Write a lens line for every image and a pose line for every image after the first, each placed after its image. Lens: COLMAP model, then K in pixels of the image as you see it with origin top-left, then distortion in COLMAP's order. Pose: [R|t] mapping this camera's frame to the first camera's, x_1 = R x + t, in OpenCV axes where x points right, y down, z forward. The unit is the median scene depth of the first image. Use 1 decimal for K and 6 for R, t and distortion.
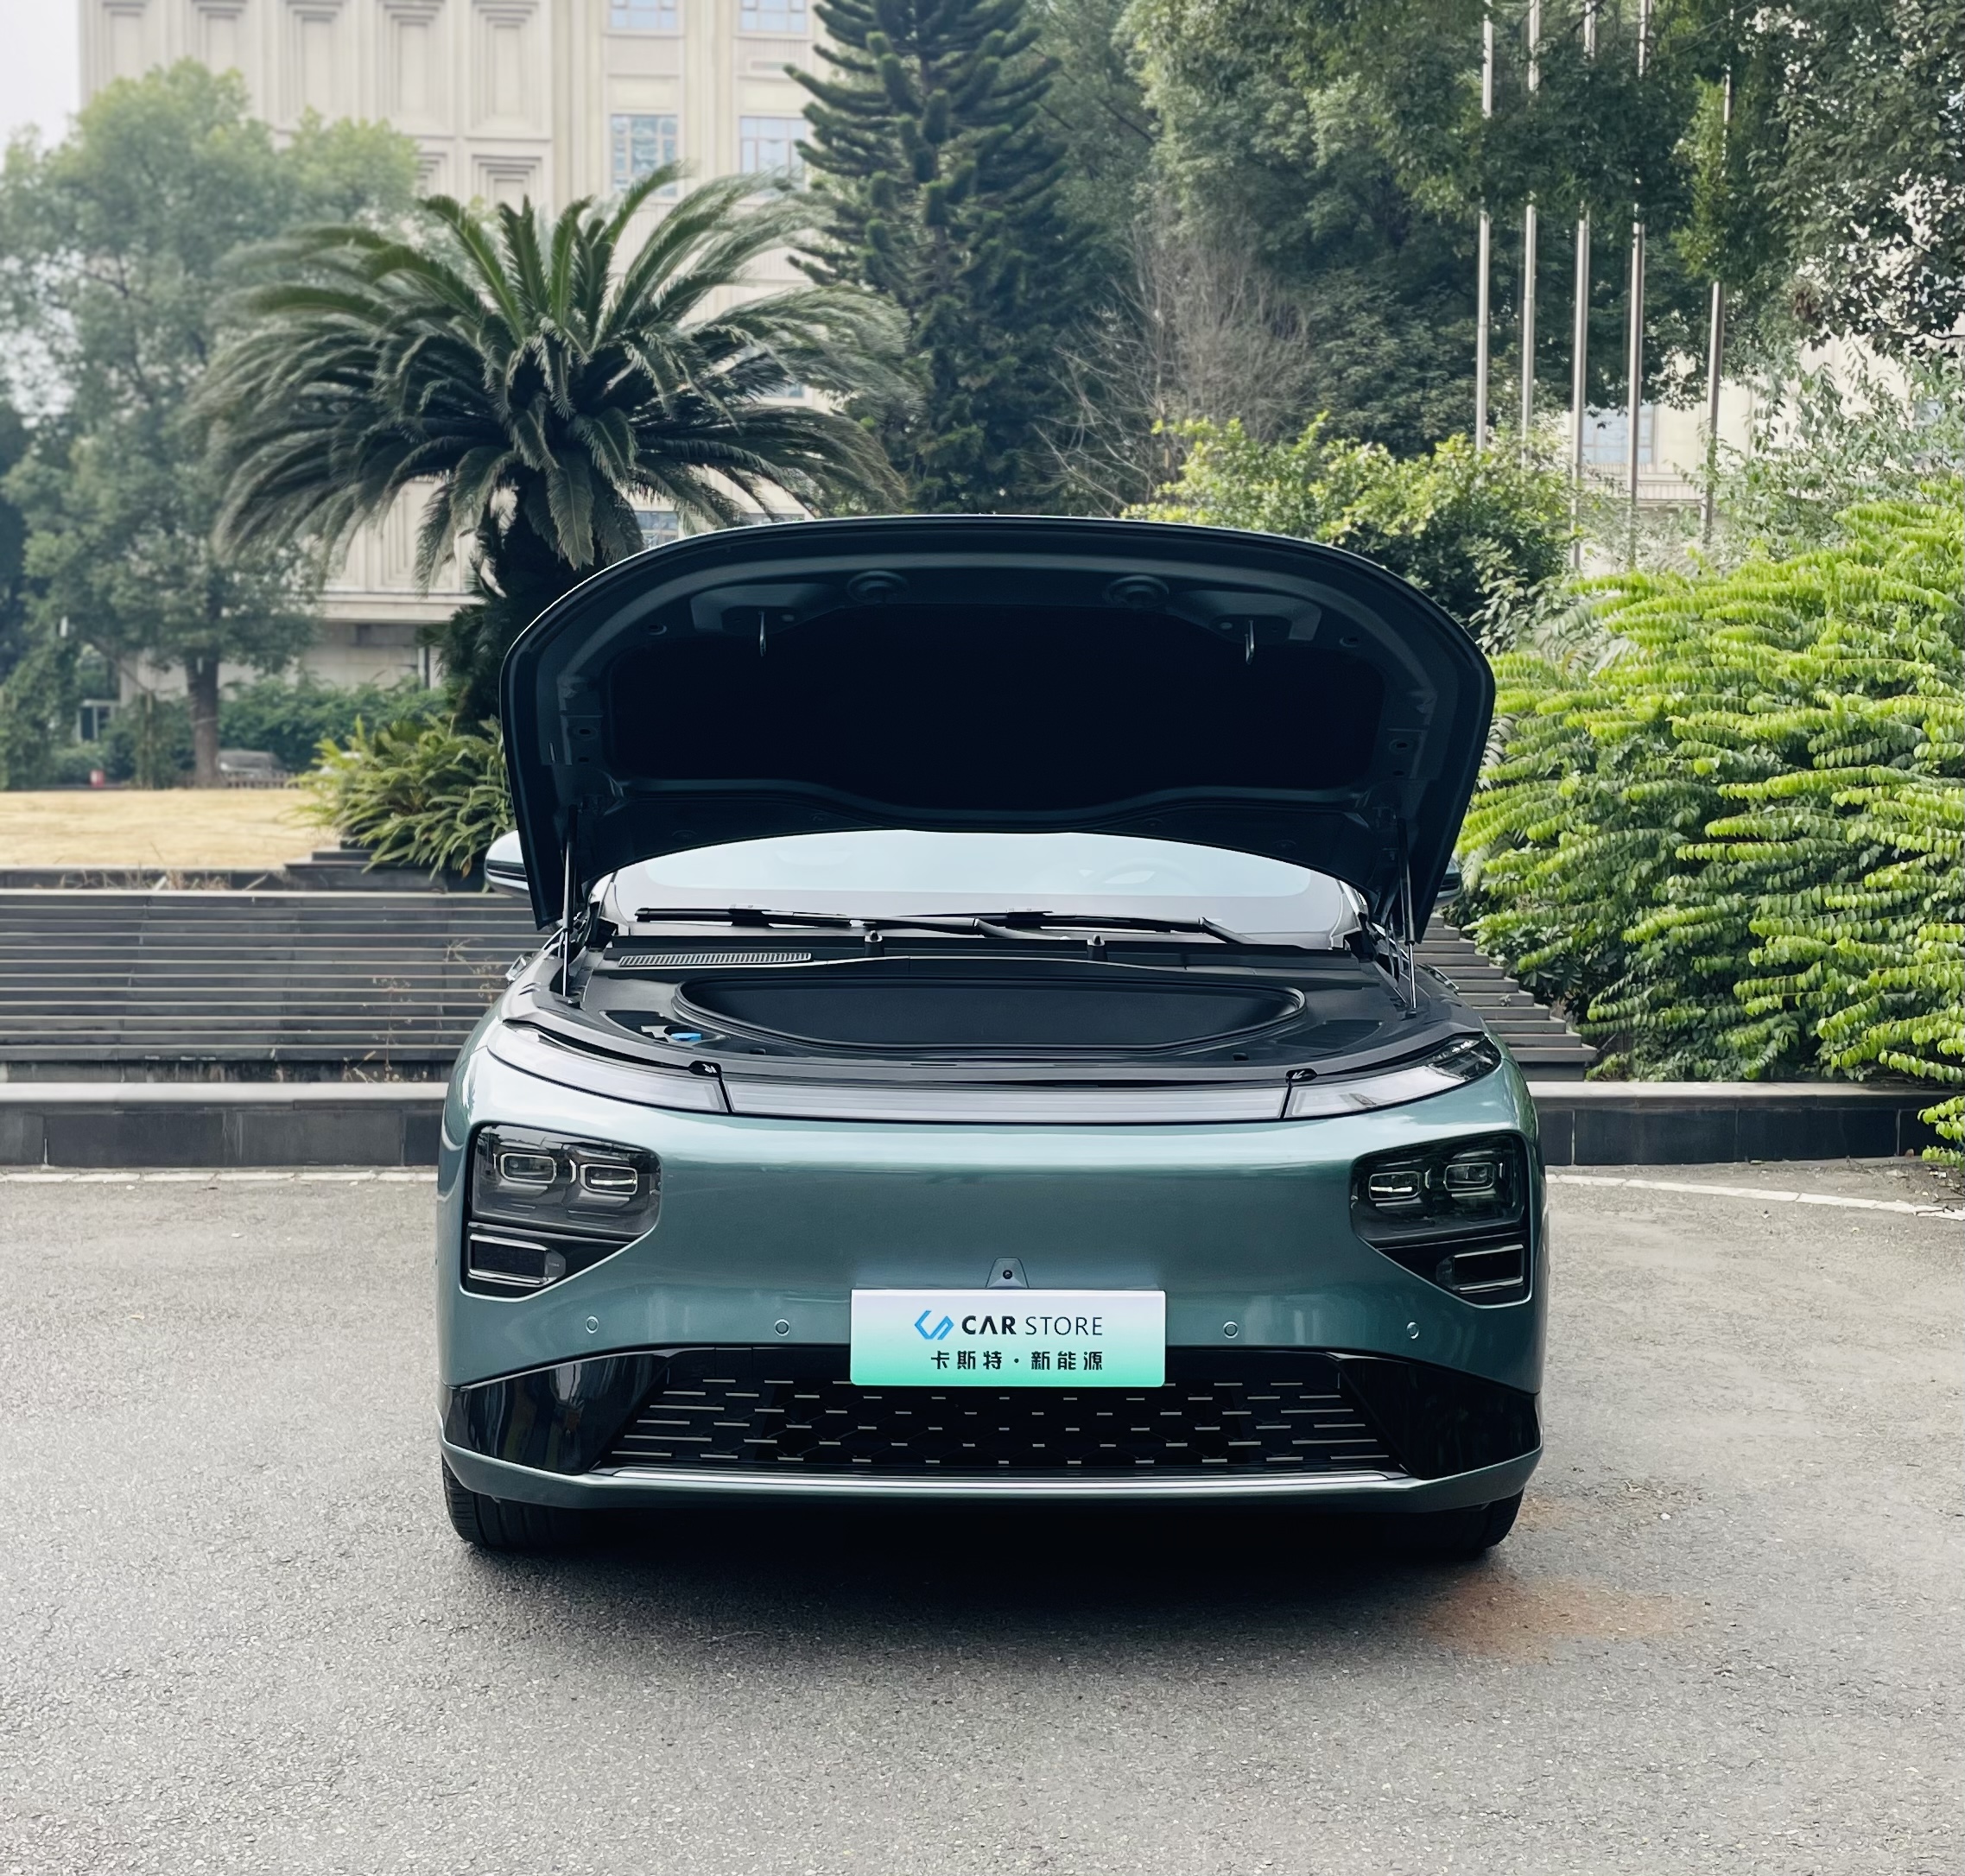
lens RADIAL K [[2670.7, 0, 989.2], [0, 2670.7, 918.5], [0, 0, 1]] dist [0.110567, -0.150894]
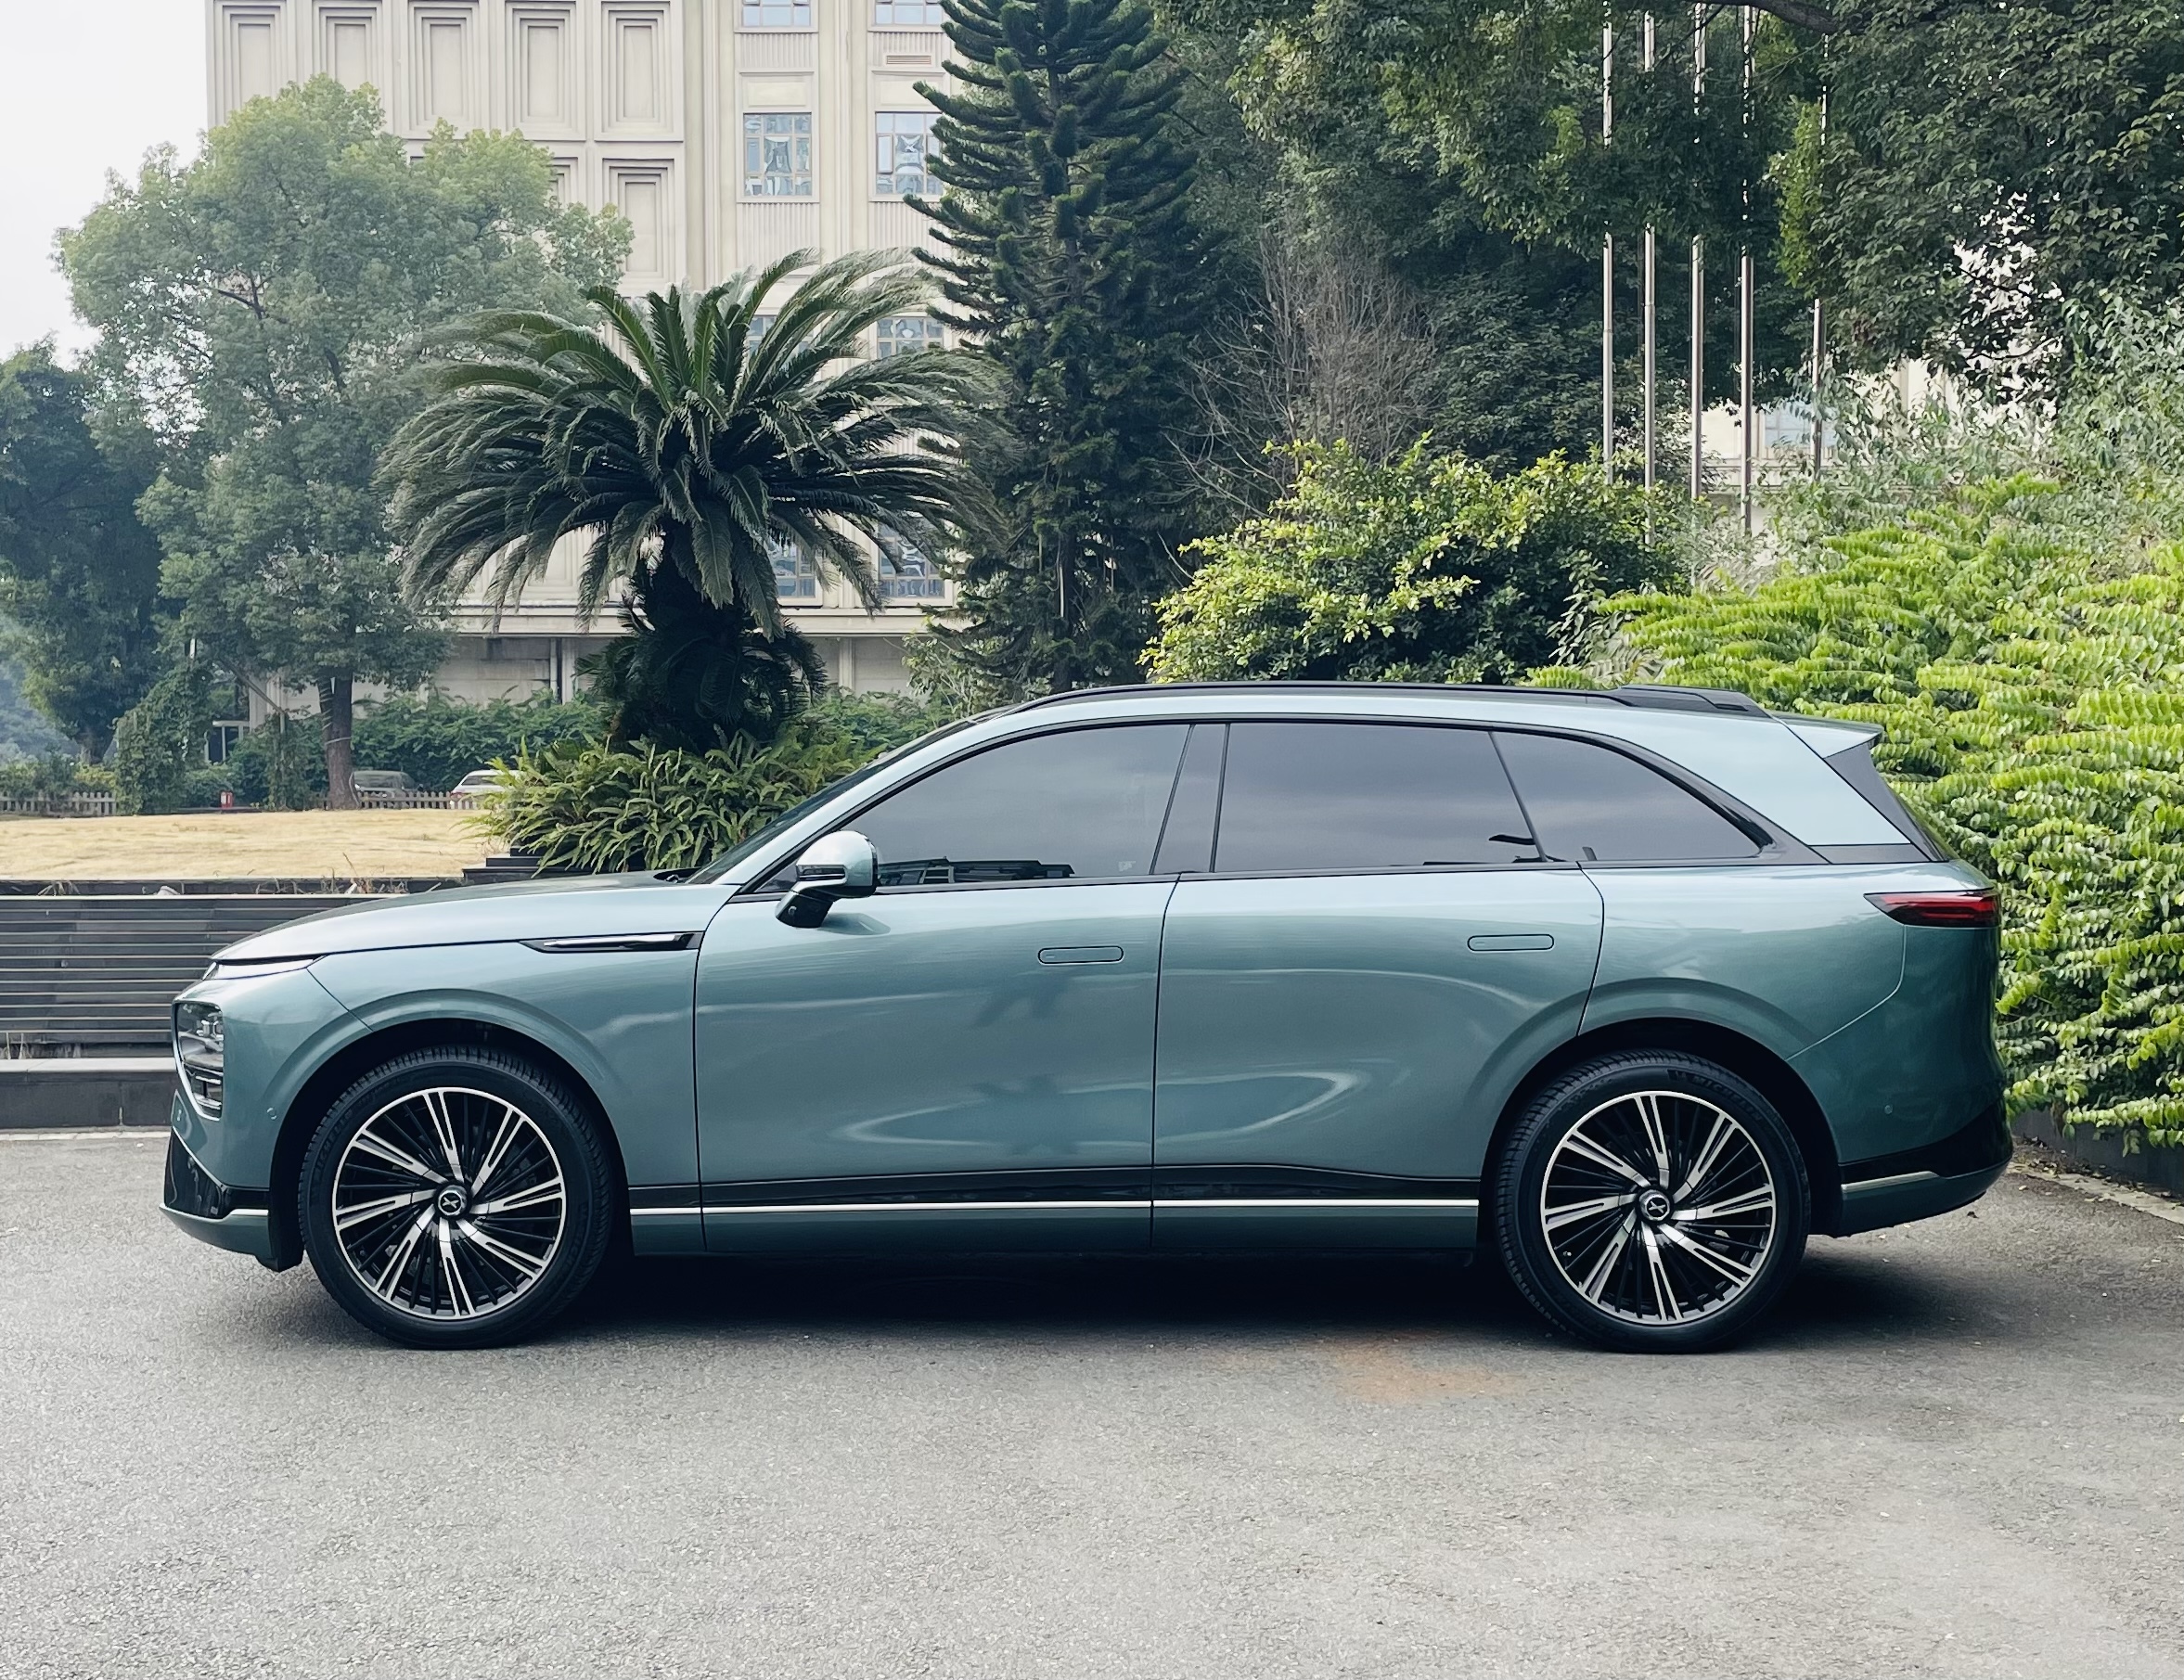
lens RADIAL K [[2850.7, 0, 1007.9], [0, 2850.7, 838.1], [0, 0, 1]] dist [0.149905, -0.329584]
pose [[0.998702, -0.012485, -0.049387, 0.016249], [0.010753, 0.999323, -0.035182, 0.006949], [0.049792, 0.034605, 0.998160, -0.117135]]
